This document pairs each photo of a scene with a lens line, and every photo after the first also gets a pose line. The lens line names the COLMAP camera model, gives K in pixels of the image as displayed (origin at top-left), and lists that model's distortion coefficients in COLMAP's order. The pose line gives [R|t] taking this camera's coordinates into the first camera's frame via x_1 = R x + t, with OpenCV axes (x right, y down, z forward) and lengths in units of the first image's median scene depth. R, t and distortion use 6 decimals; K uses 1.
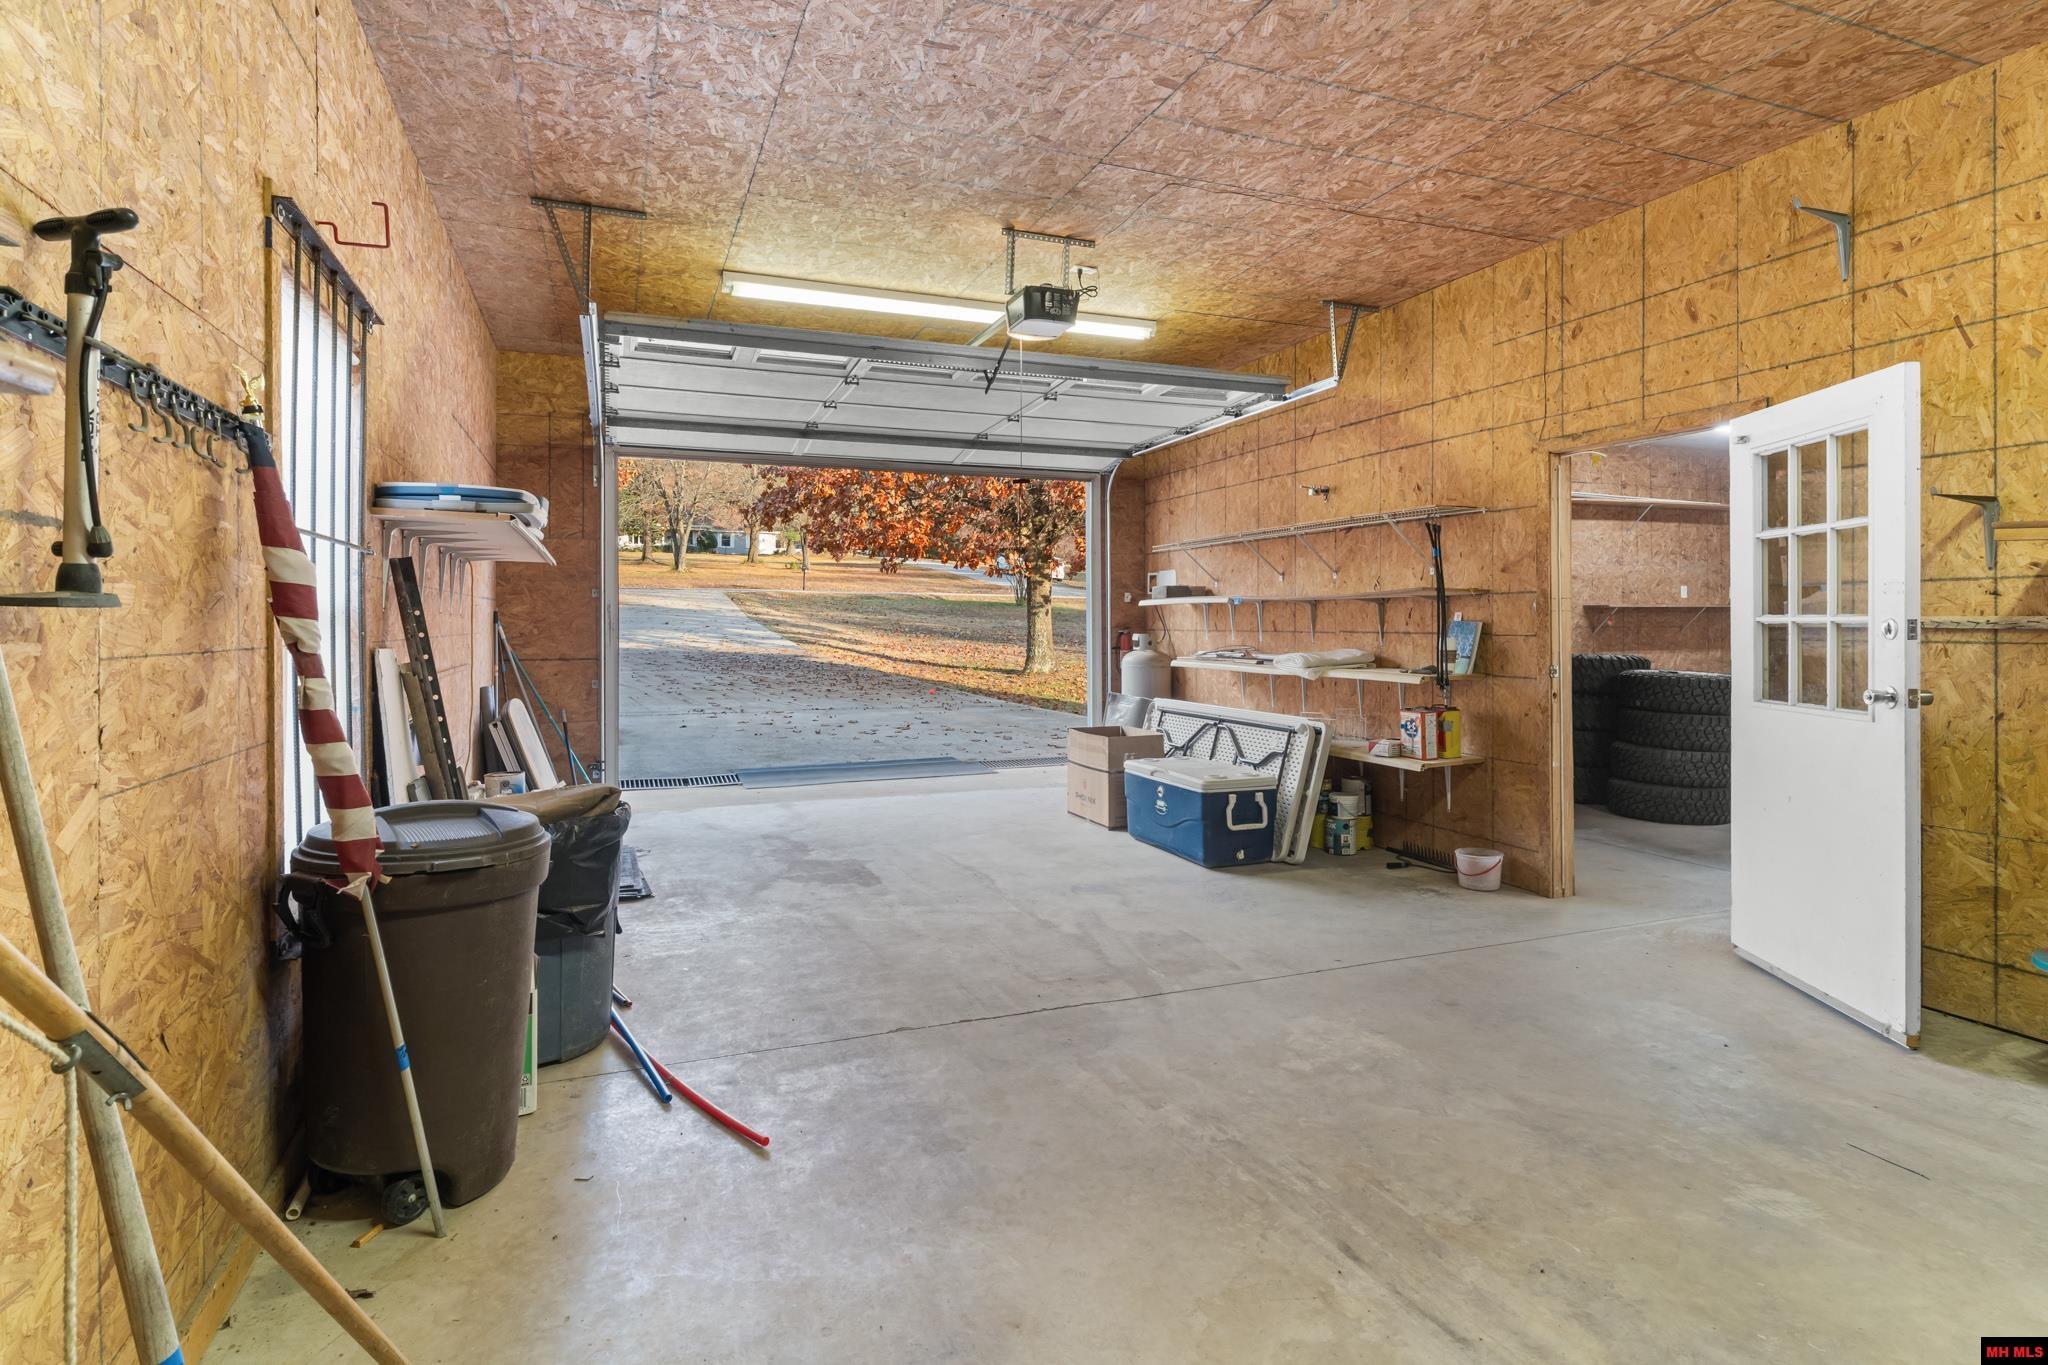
lens RADIAL K [[1068.1, 0, 1019.3], [0, 1068.1, 629.3], [0, 0, 1]] dist [-0.002627, -0.000434]
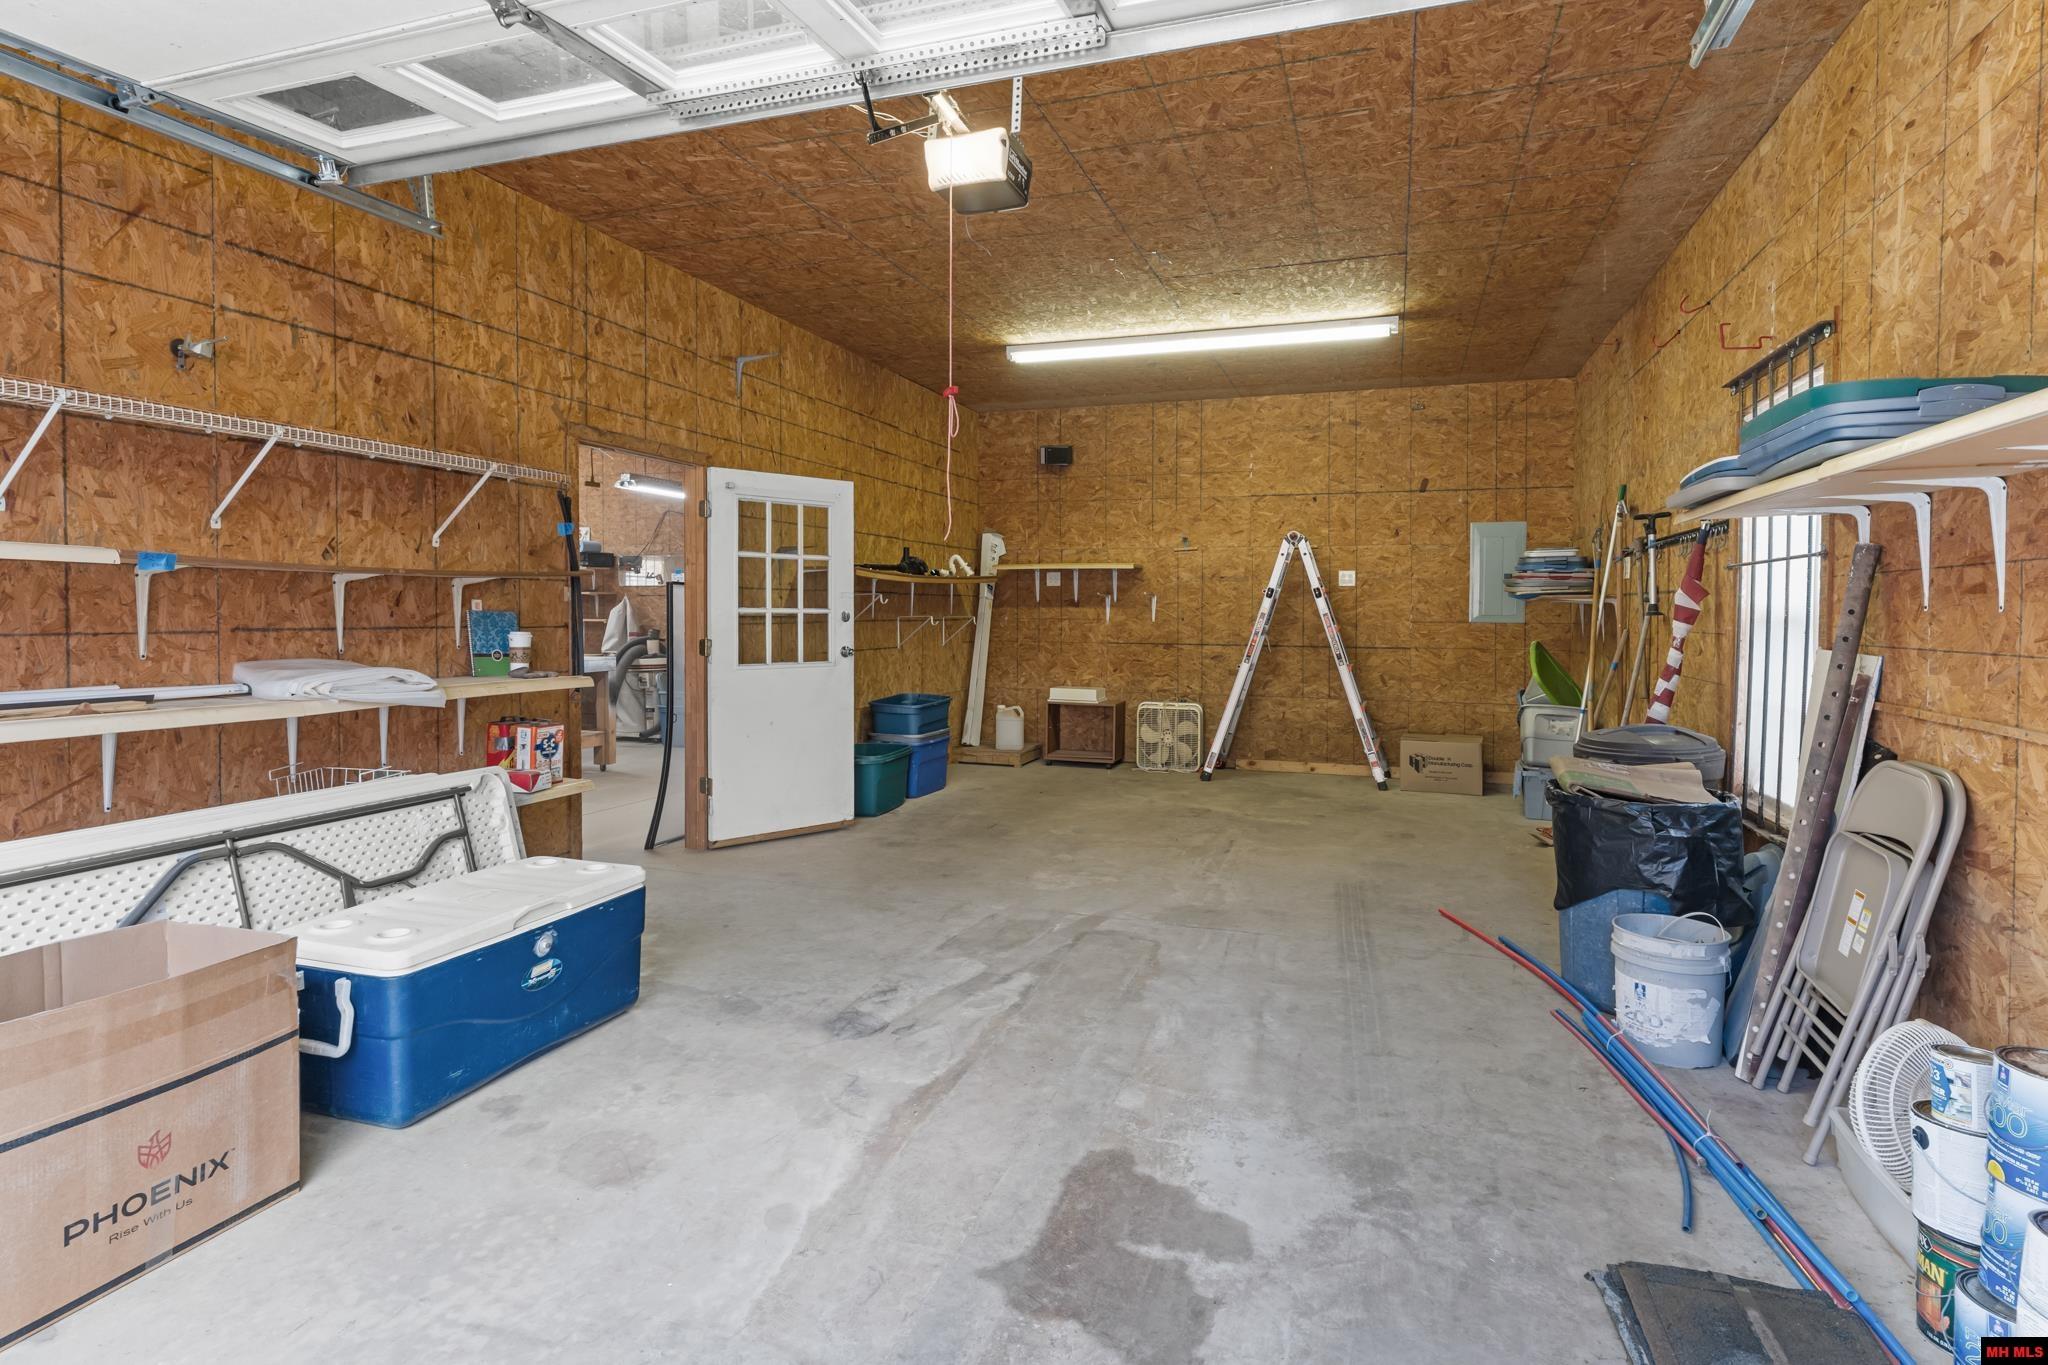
lens RADIAL K [[1068.1, 0, 1023.5], [0, 1068.1, 632.8], [0, 0, 1]] dist [-0.002627, -0.000434]
pose [[-0.763185, -0.017867, 0.645933, -0.577337], [-0.002185, 0.999683, 0.025070, -0.017021], [-0.646176, 0.017722, -0.762982, 1.913949]]
